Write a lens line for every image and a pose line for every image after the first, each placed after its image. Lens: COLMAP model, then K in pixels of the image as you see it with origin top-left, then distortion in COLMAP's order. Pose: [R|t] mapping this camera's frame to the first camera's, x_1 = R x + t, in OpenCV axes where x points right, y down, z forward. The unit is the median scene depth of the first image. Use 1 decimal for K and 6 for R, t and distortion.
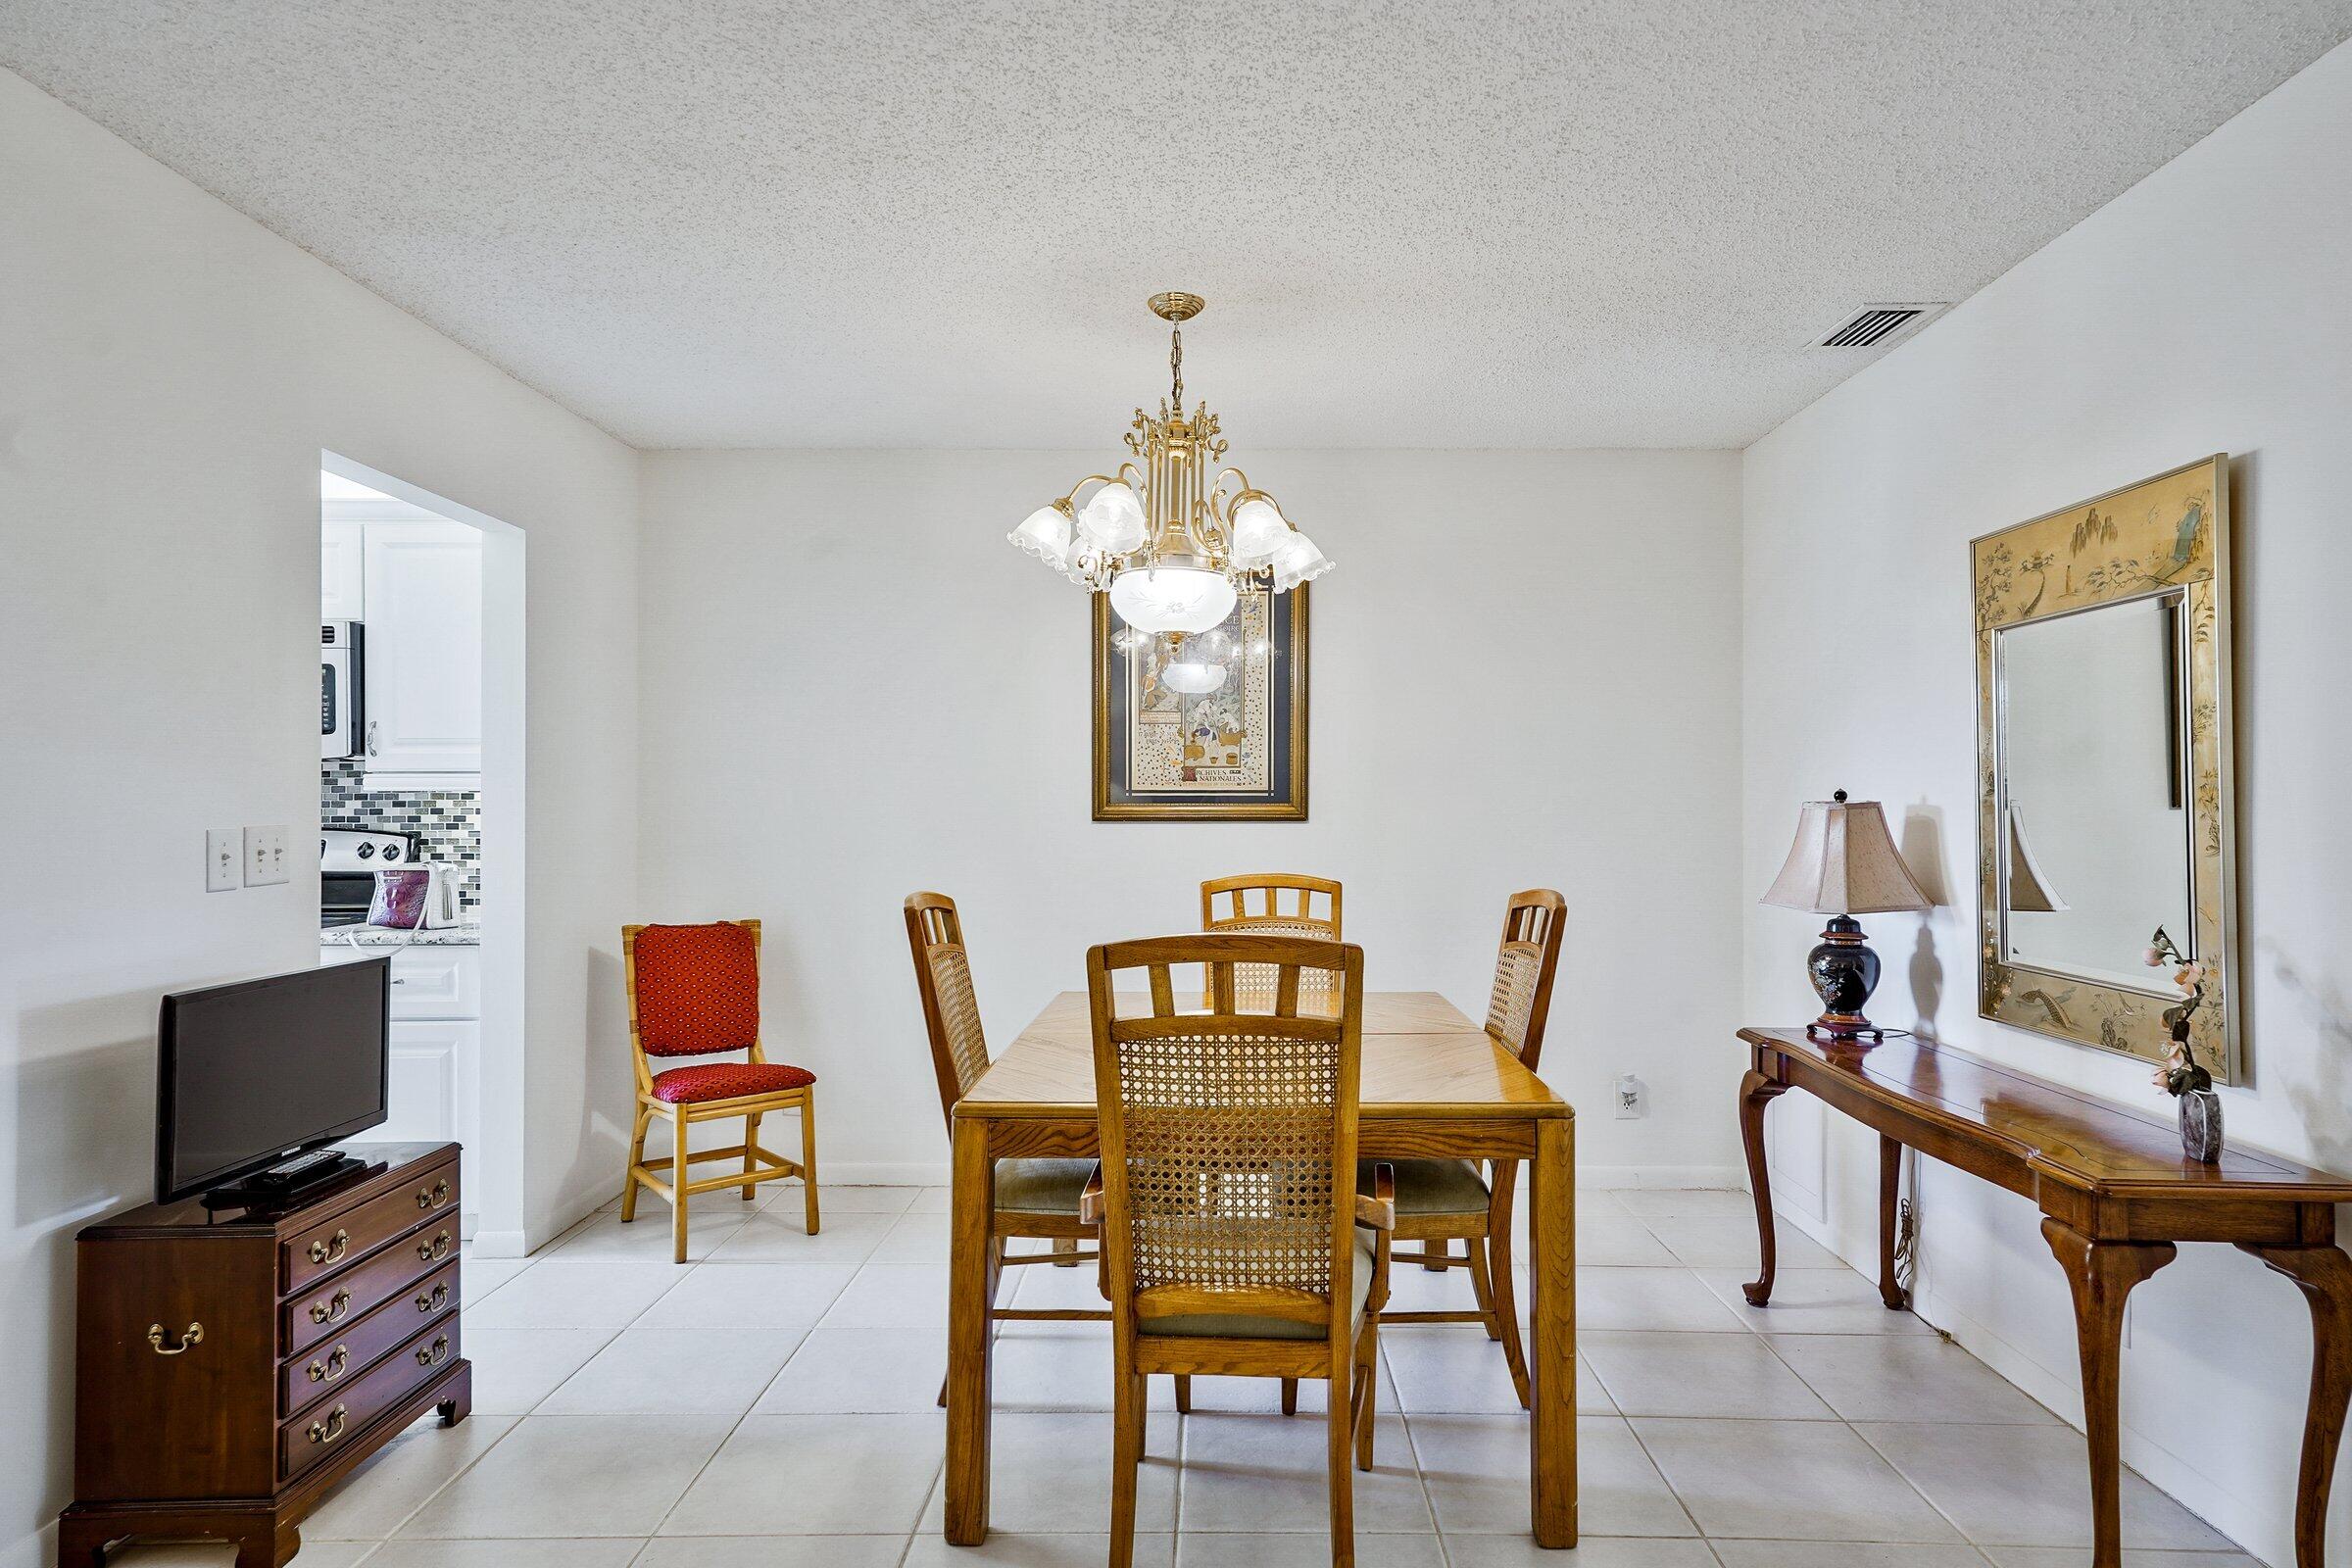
lens RADIAL K [[1328.7, 0, 1226.0], [0, 1328.7, 793.4], [0, 0, 1]] dist [0.007095, 0.013783]
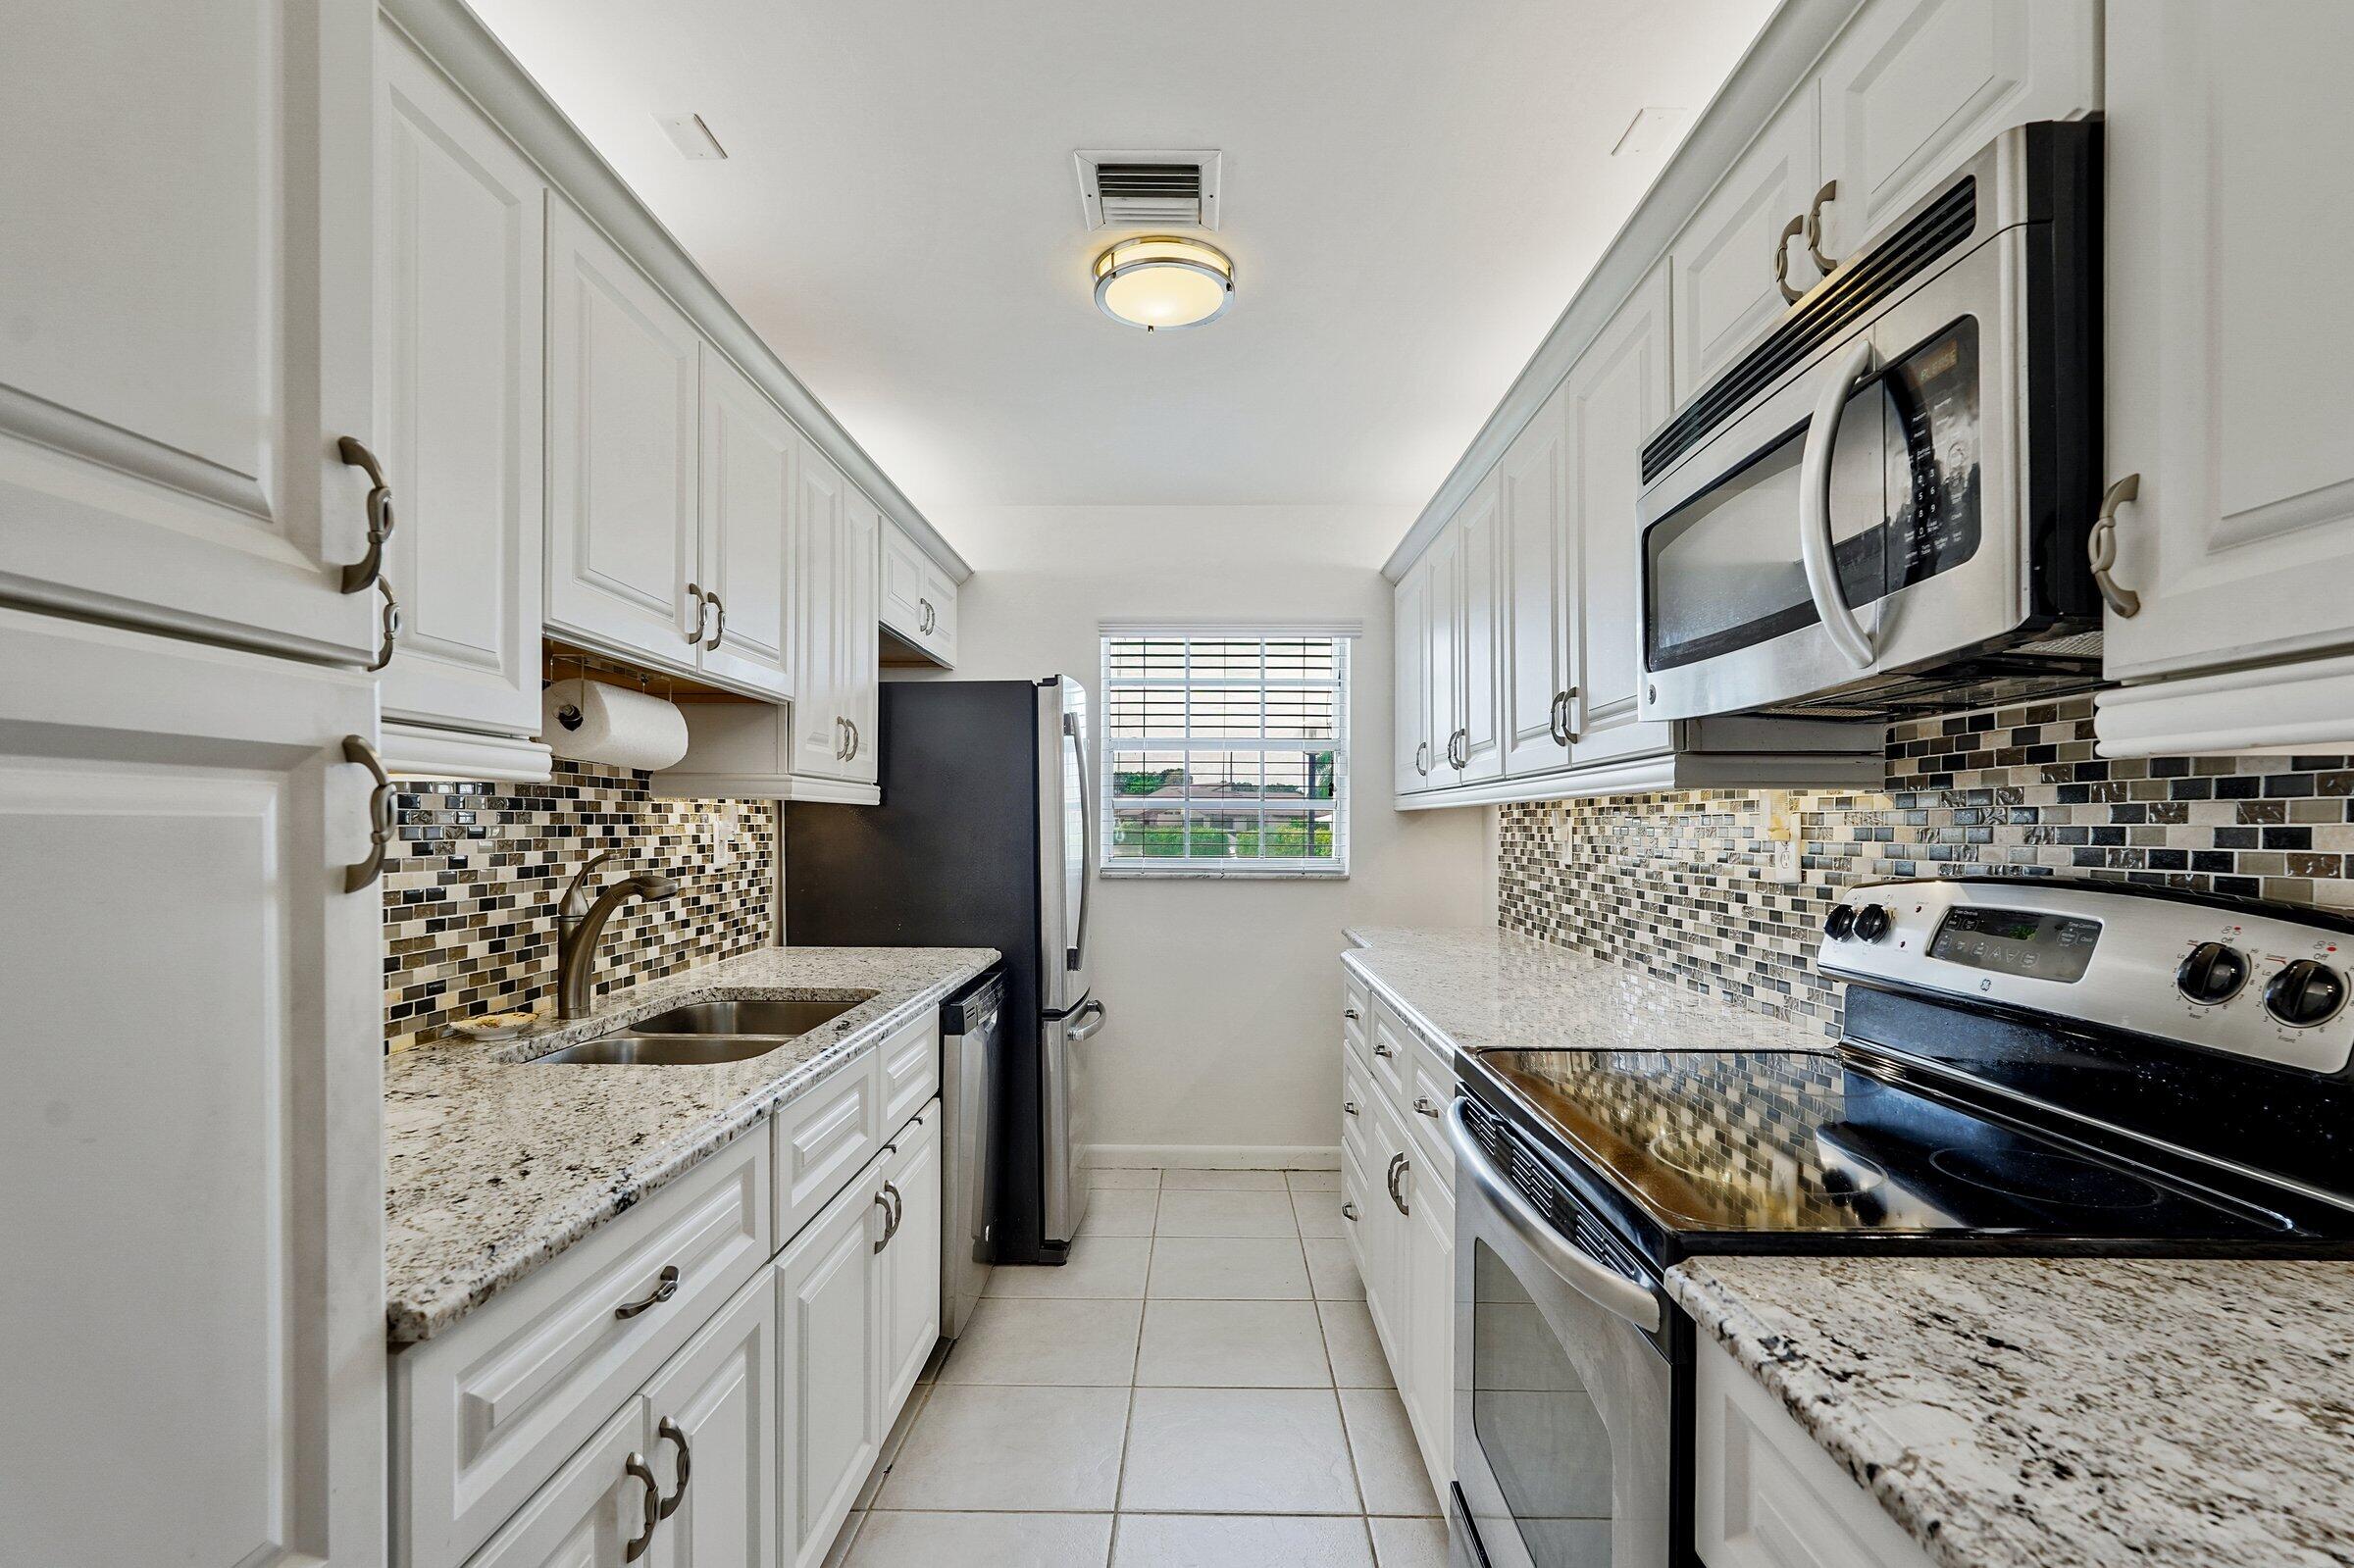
lens RADIAL K [[1074.3, 0, 1182.5], [0, 1074.3, 821.7], [0, 0, 1]] dist [-0.015644, 0.000479]
pose [[-0.010751, -0.002027, -0.999940, -0.585800], [0.008835, 0.999959, -0.002122, 0.012676], [0.999903, -0.008857, -0.010733, 1.102807]]
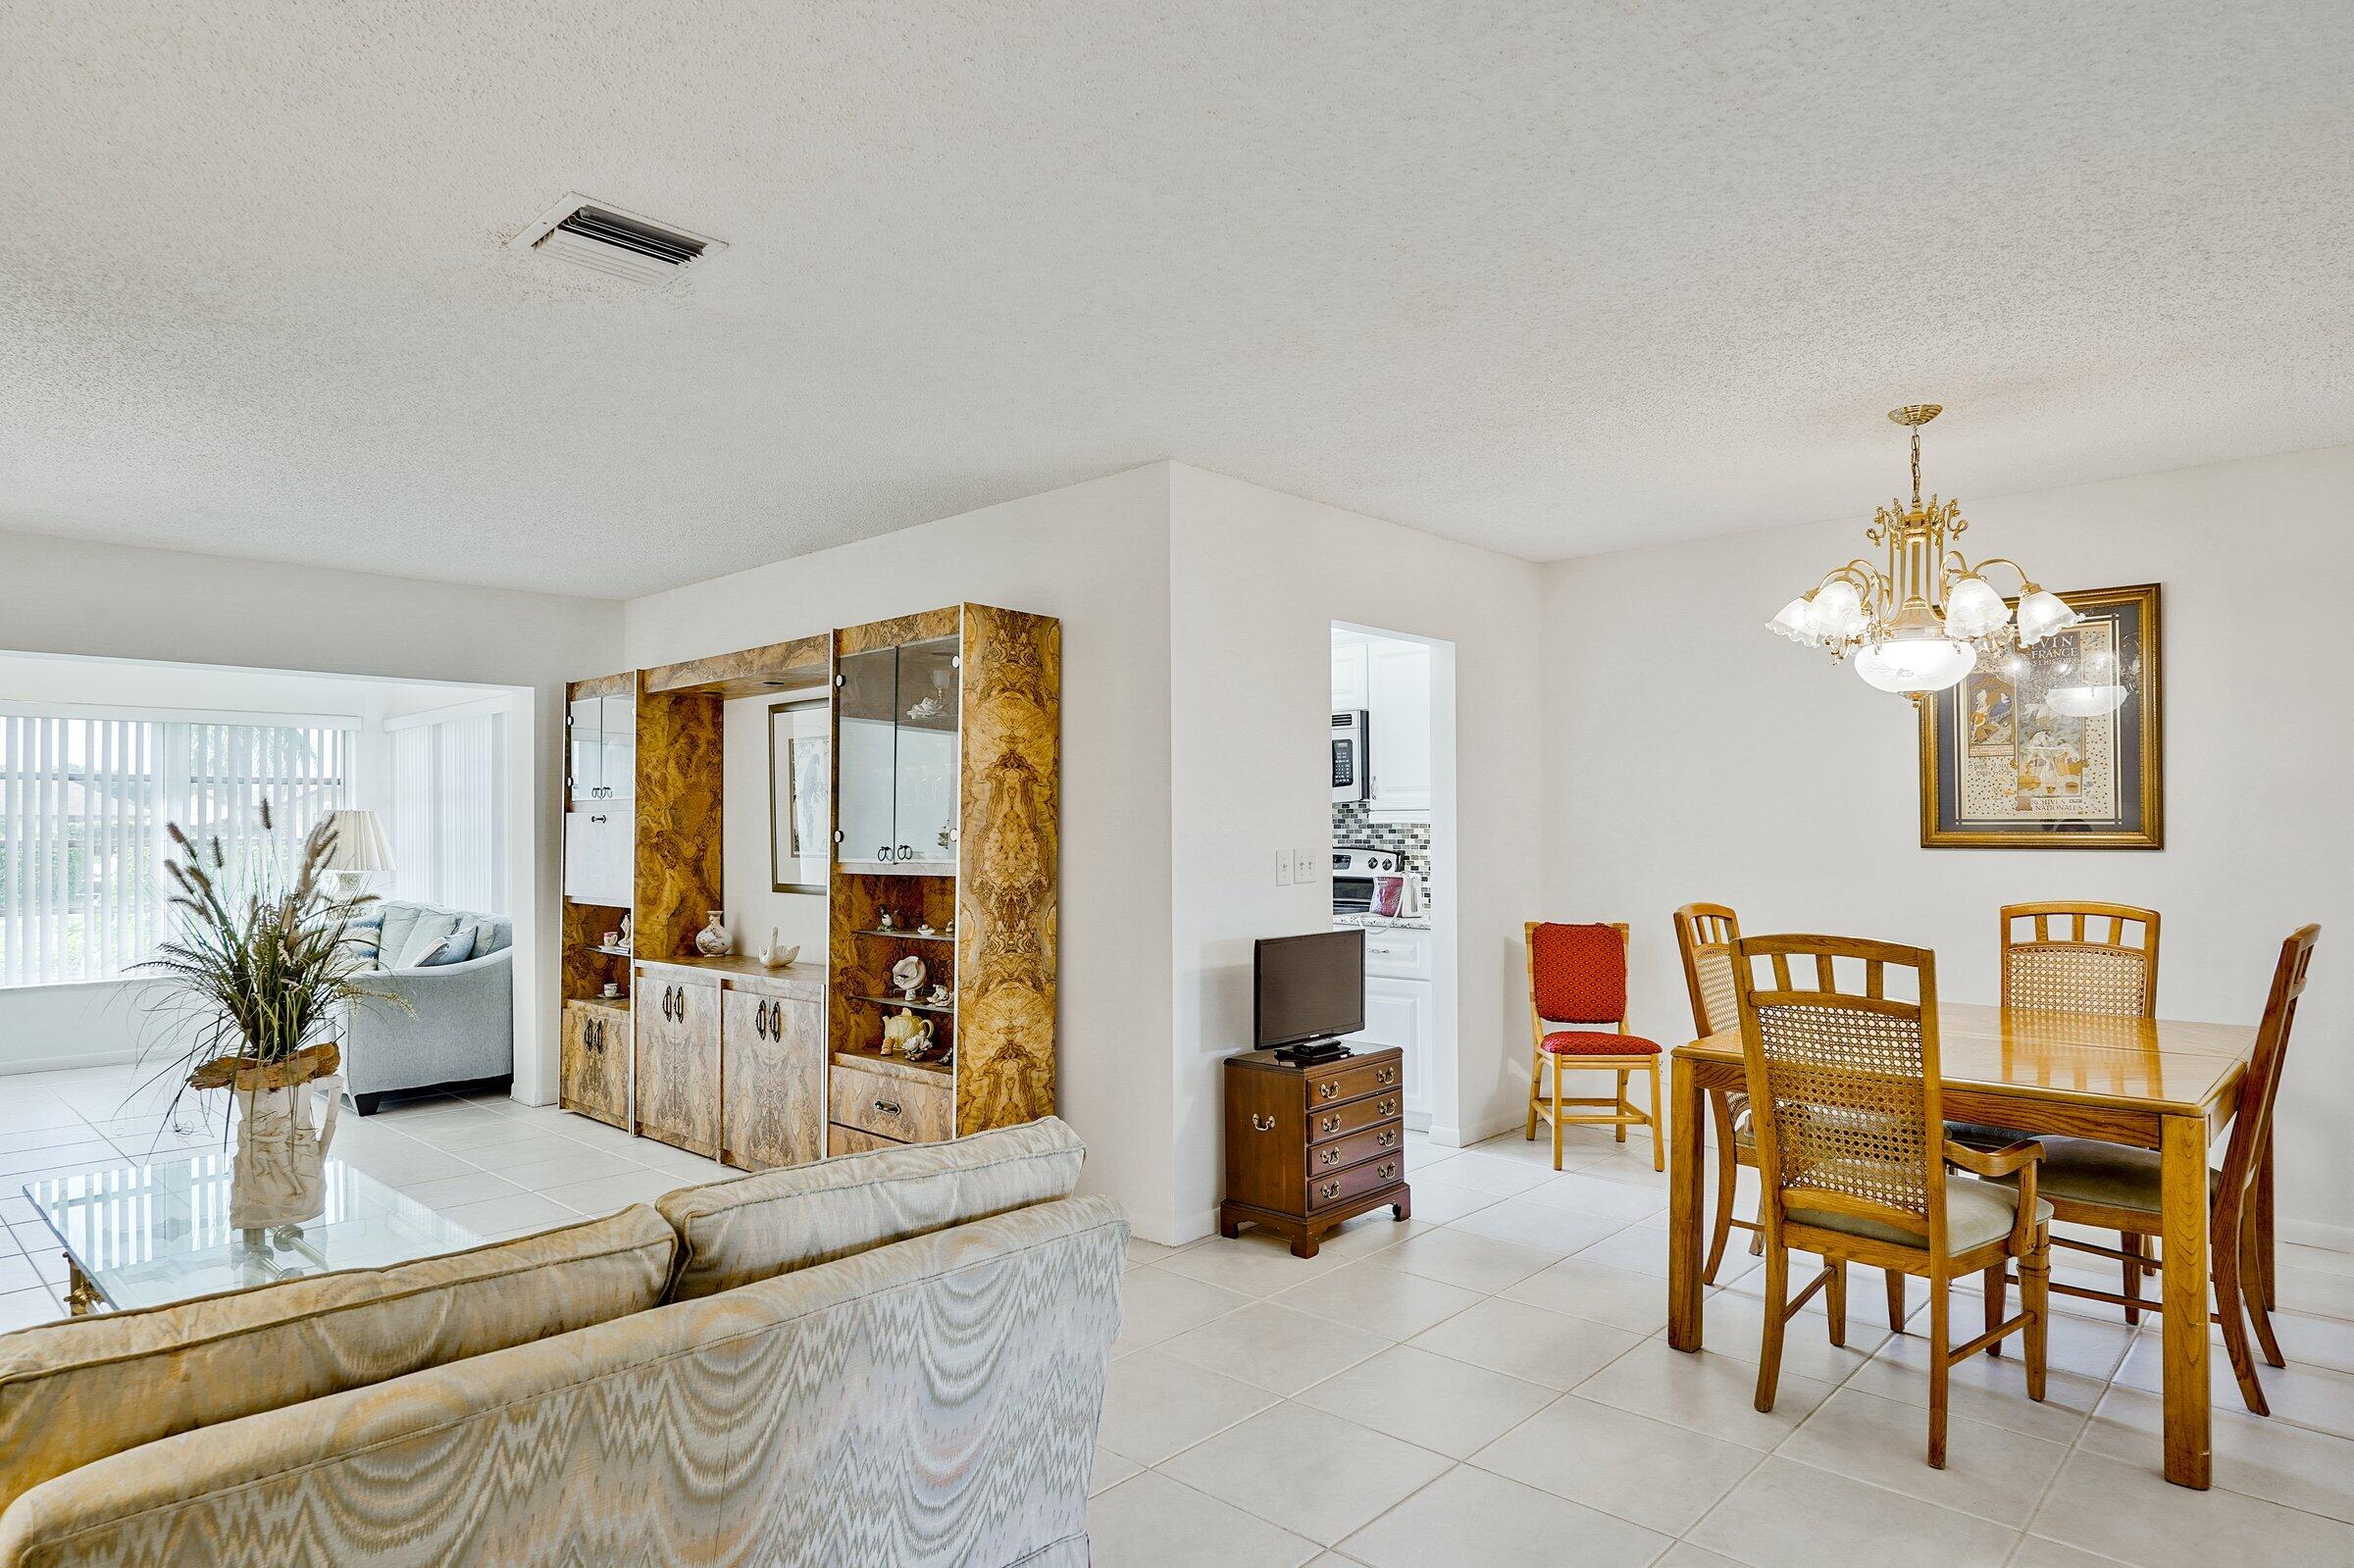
lens RADIAL K [[1343.1, 0, 1177.0], [0, 1343.1, 784.0], [0, 0, 1]] dist [-0.000172, 0.000030]
pose [[0.729920, -0.022919, -0.683148, 0.292443], [0.010000, 0.999689, -0.022854, -0.017641], [0.683460, 0.009850, 0.729922, -0.314209]]
